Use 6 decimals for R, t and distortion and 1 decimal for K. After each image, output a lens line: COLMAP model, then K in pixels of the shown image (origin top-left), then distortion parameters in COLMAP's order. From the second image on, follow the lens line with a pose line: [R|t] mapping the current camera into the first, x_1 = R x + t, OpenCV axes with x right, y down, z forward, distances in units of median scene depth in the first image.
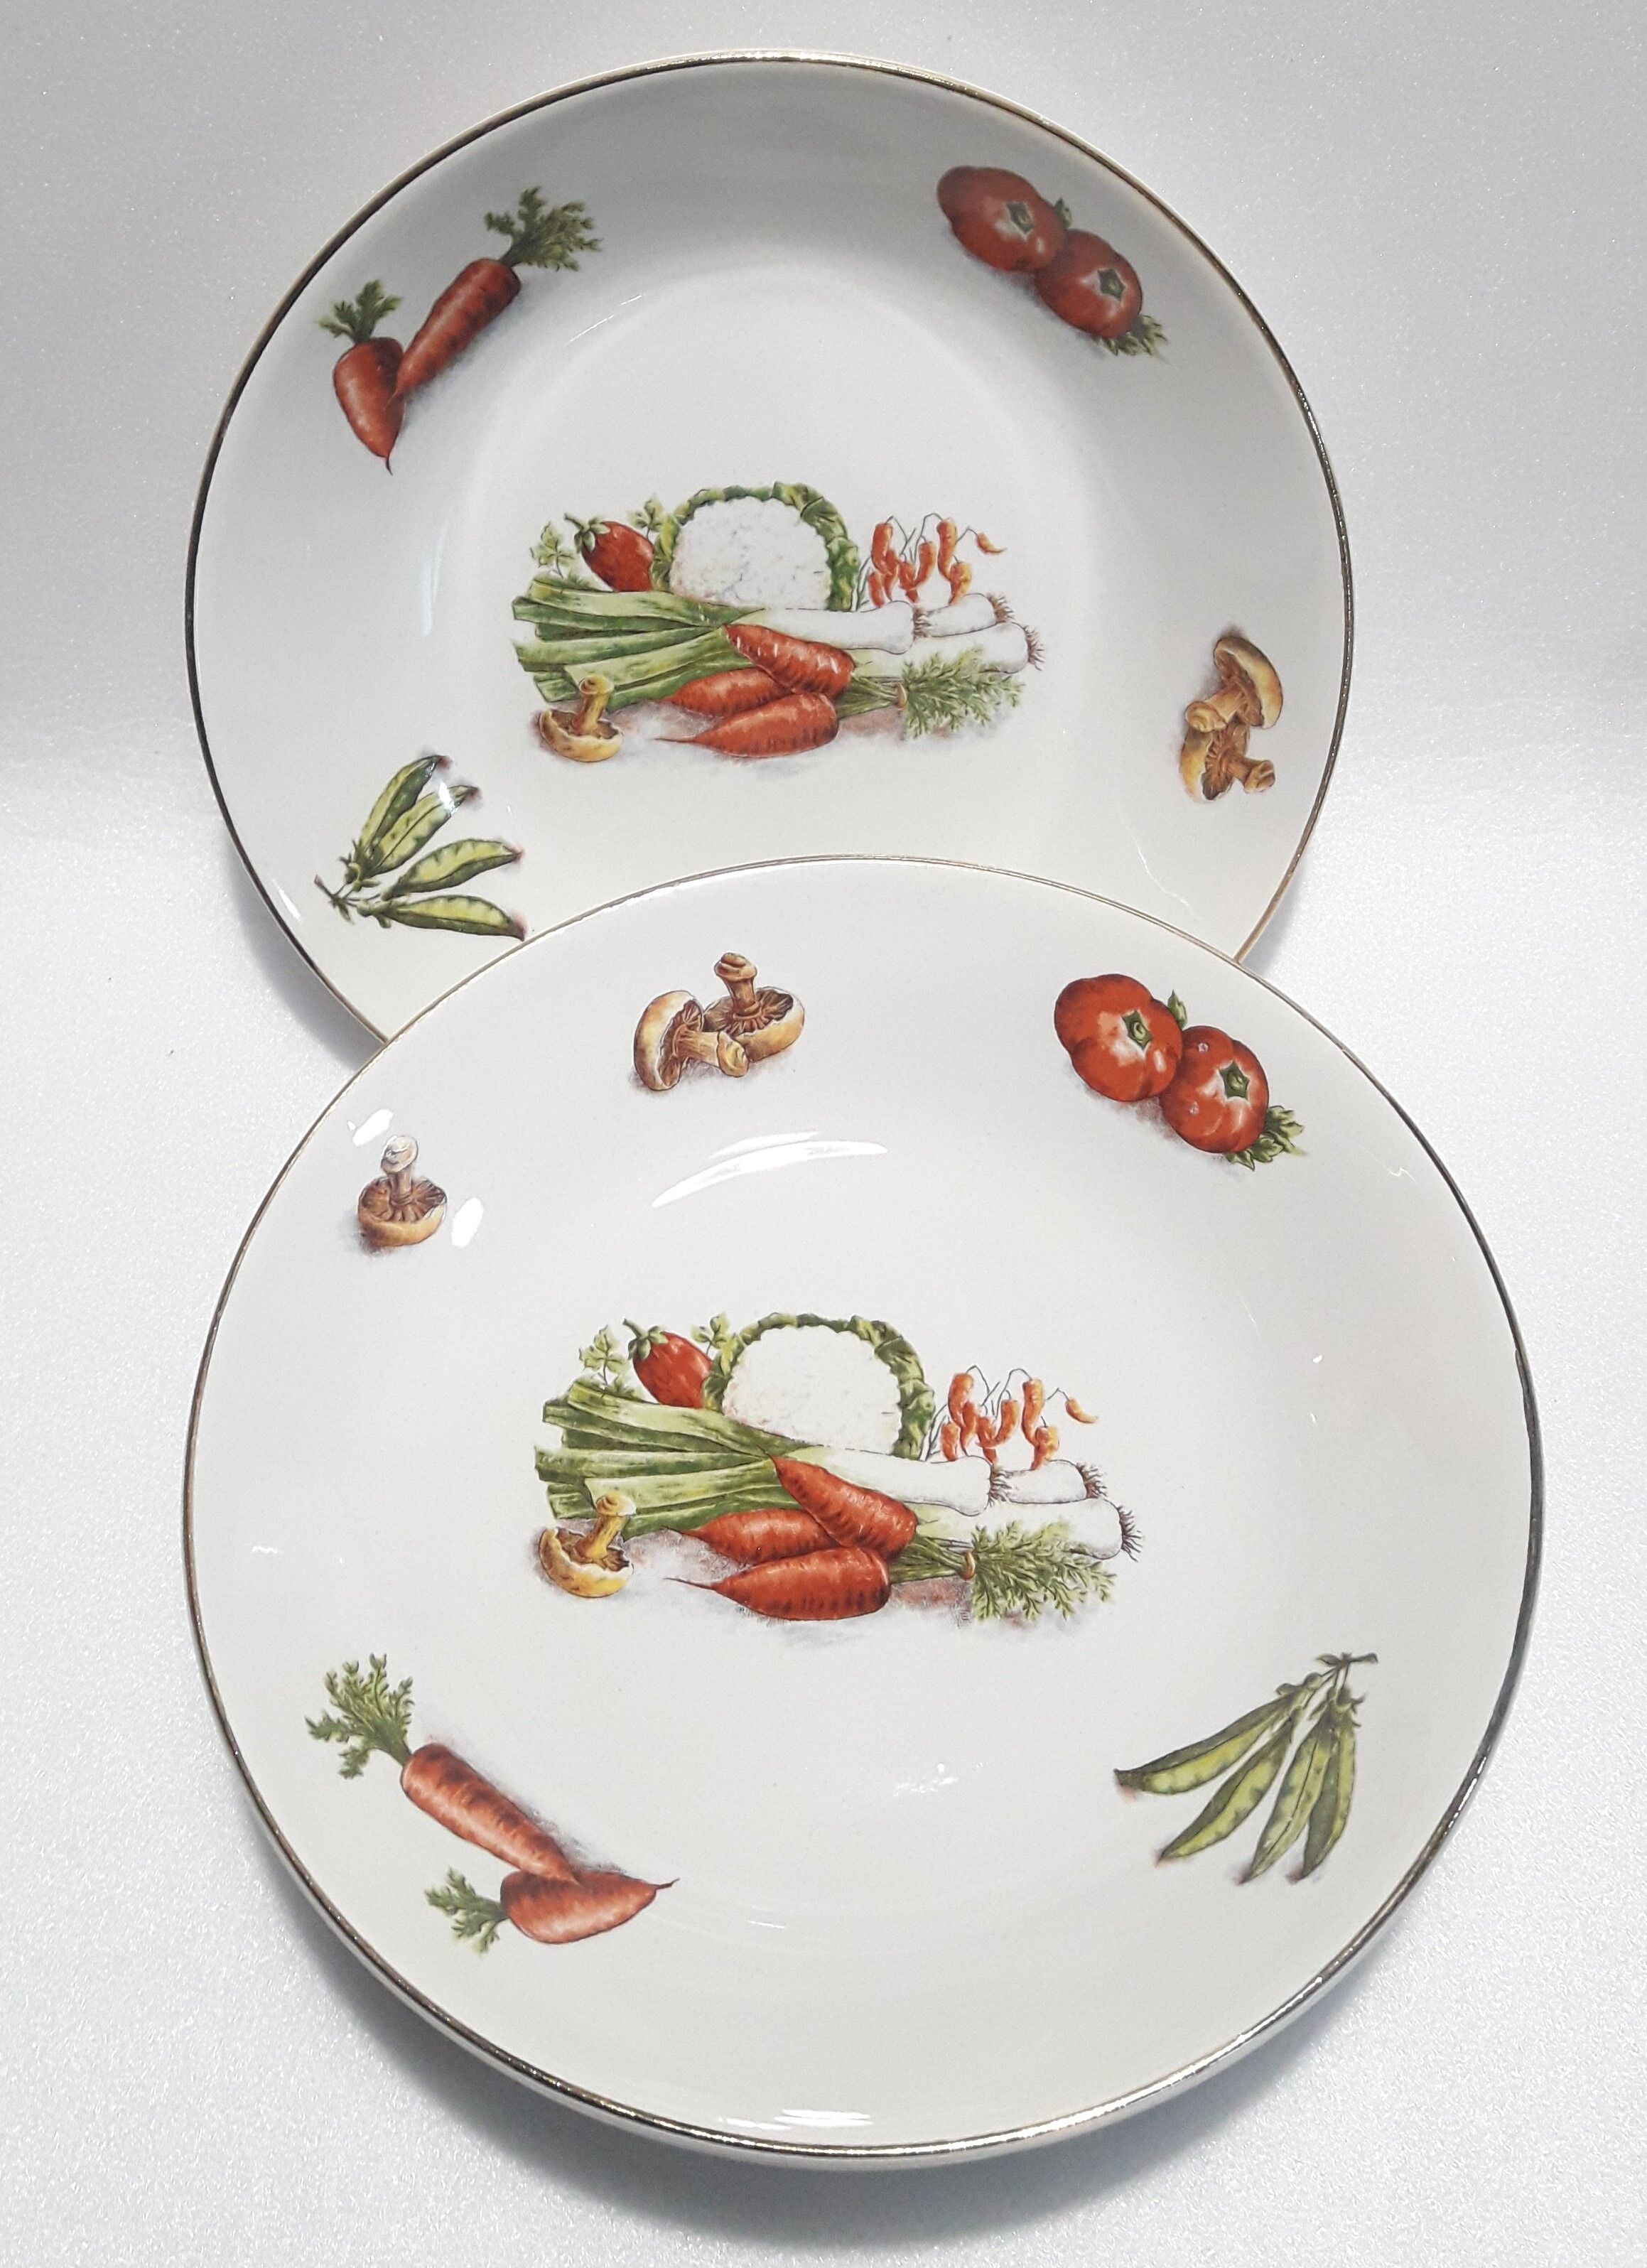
lens RADIAL K [[2327.0, 0, 723.5], [0, 2327.0, 976.0], [0, 0, 1]] dist [0.171833, 0.000000]
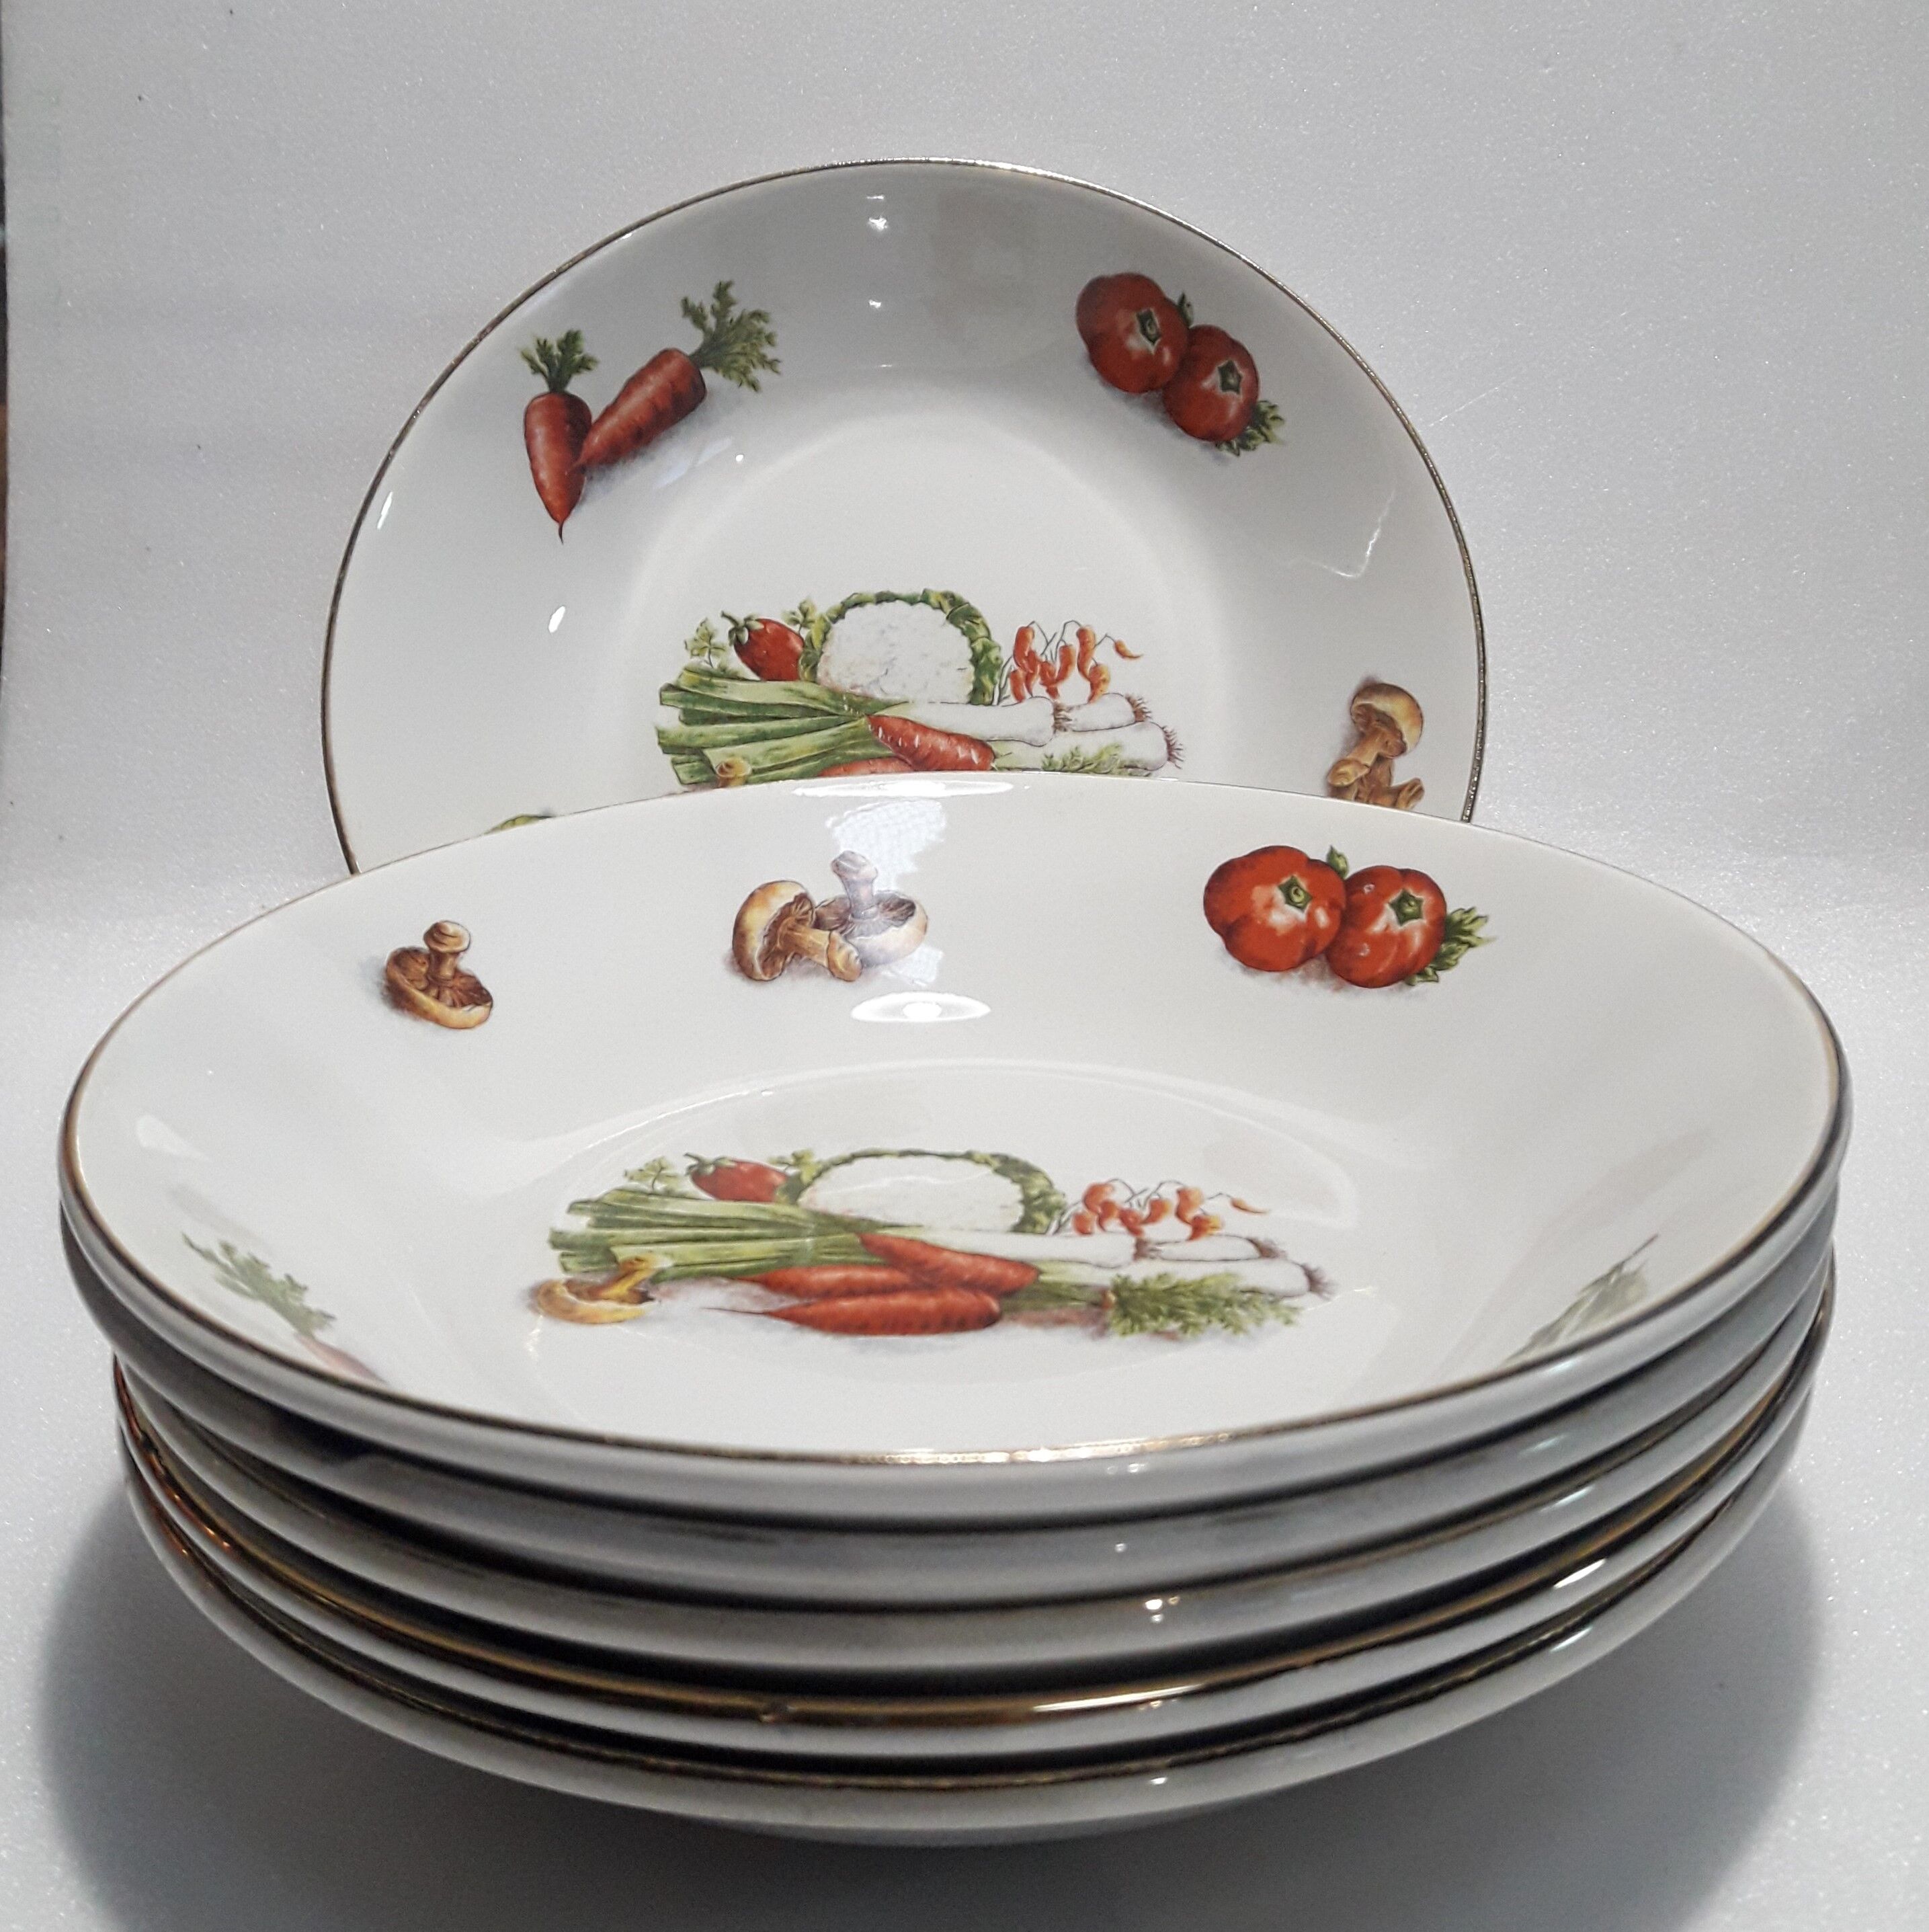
lens RADIAL K [[2209.1, 0, 936.7], [0, 2209.1, 842.1], [0, 0, 1]] dist [0.197555, 0.000000]
pose [[0.998211, 0.059680, -0.003555, 0.040195], [-0.047278, 0.751592, -0.657932, 0.562711], [-0.036593, 0.656923, 0.753069, 0.340647]]
